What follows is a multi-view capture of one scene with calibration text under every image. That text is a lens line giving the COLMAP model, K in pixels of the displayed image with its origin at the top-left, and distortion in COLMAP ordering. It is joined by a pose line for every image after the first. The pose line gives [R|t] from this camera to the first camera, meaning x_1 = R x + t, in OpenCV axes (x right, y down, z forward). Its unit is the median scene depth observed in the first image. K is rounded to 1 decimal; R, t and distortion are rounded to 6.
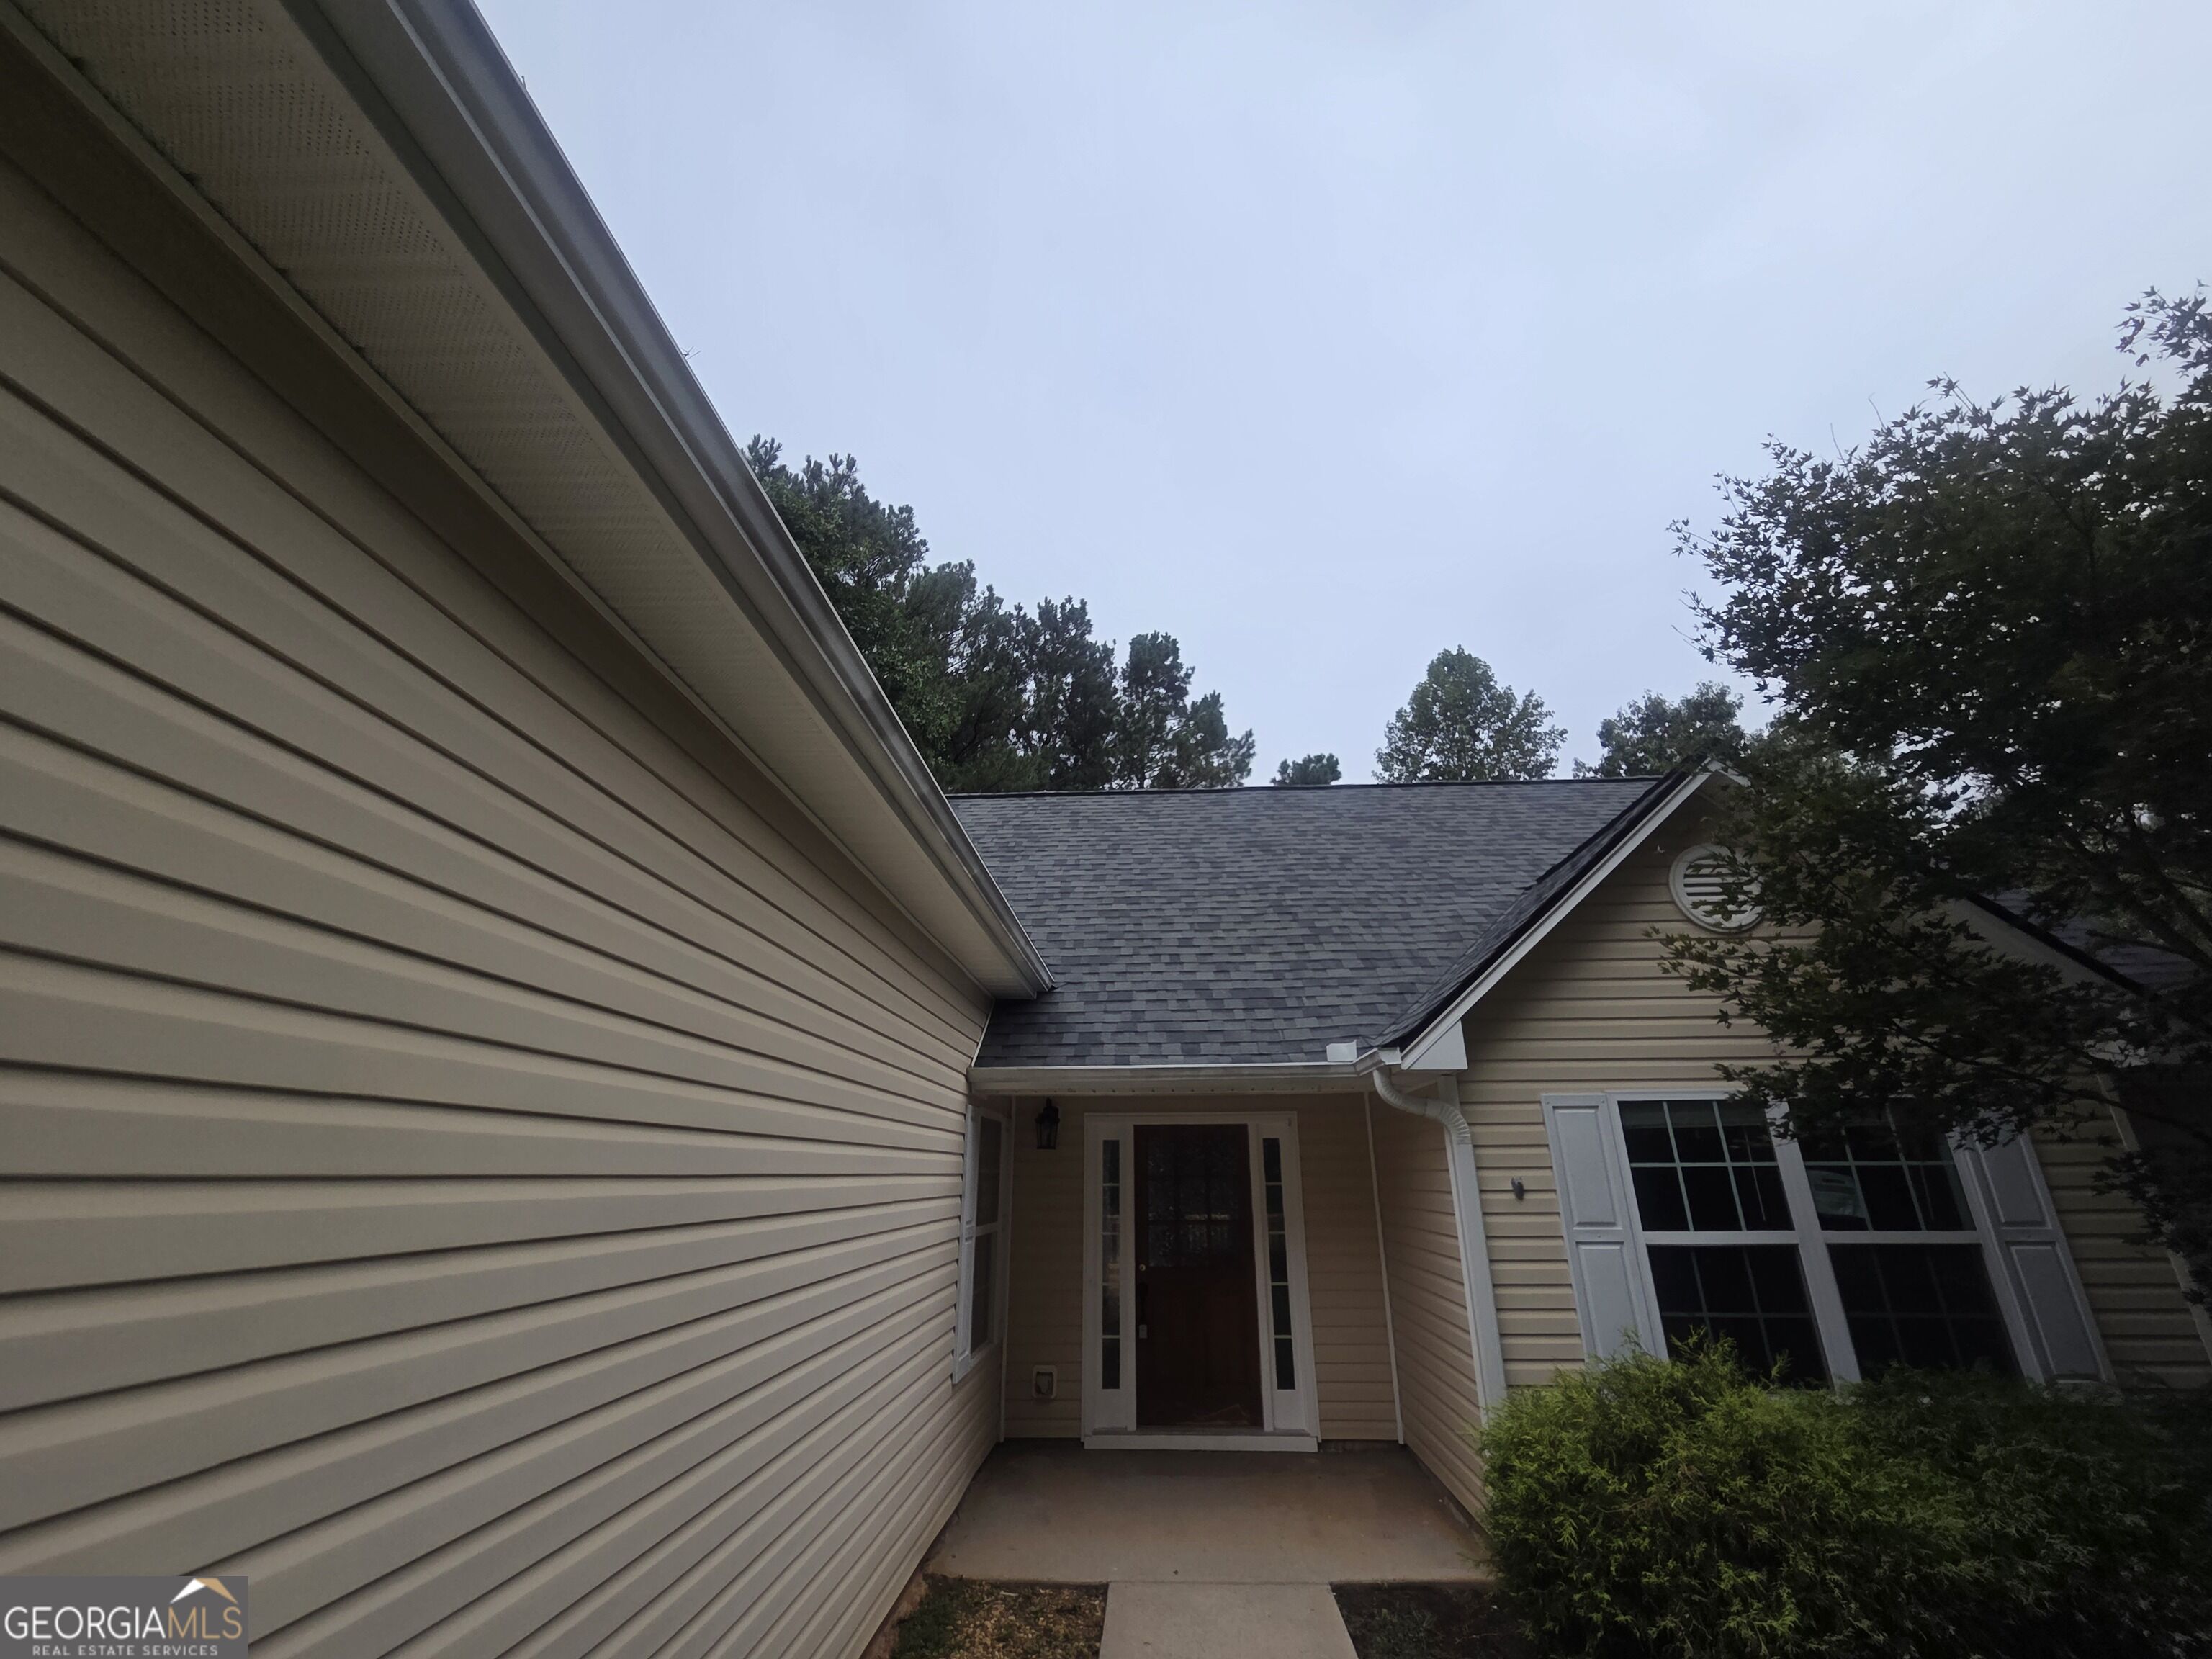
lens RADIAL K [[889.3, 0, 1122.9], [0, 889.3, 822.0], [0, 0, 1]] dist [0.000353, 0.000380]
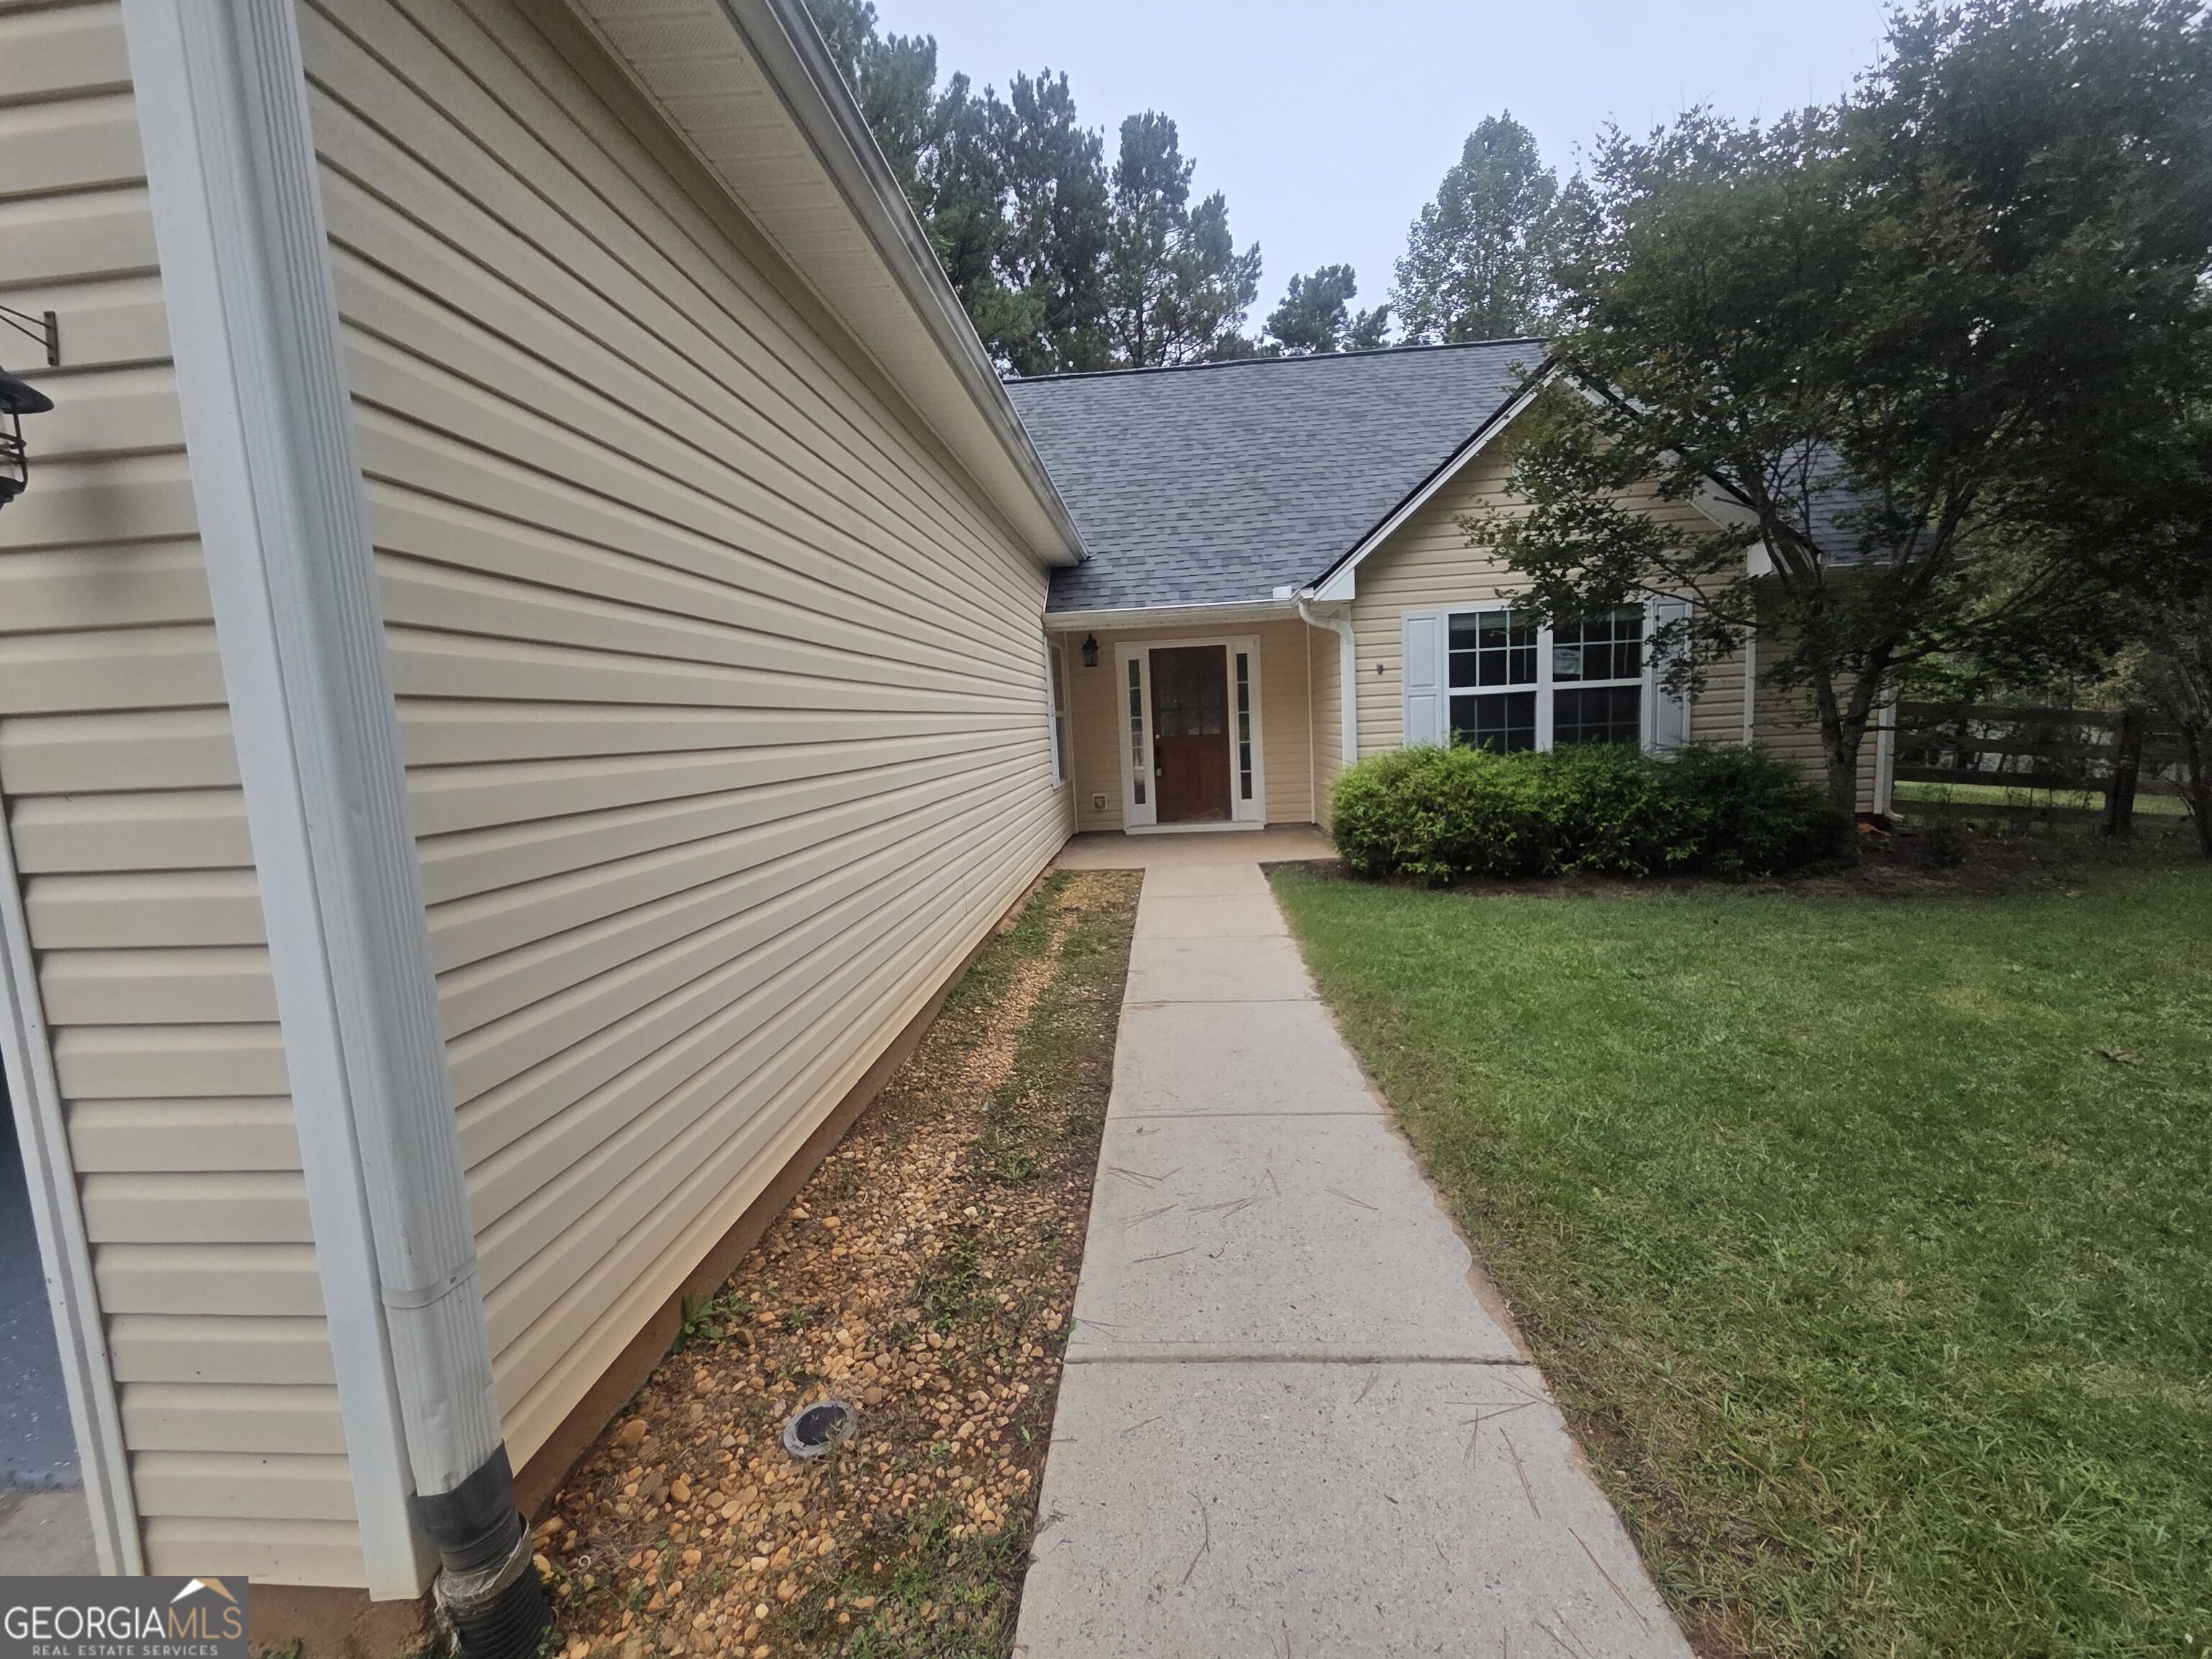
lens RADIAL K [[889.3, 0, 1122.9], [0, 889.3, 822.0], [0, 0, 1]] dist [0.000353, 0.000380]
pose [[0.998891, -0.043312, -0.018445, -0.013733], [0.046879, 0.879355, 0.473854, -0.093440], [-0.004304, -0.474193, 0.880410, -0.379522]]
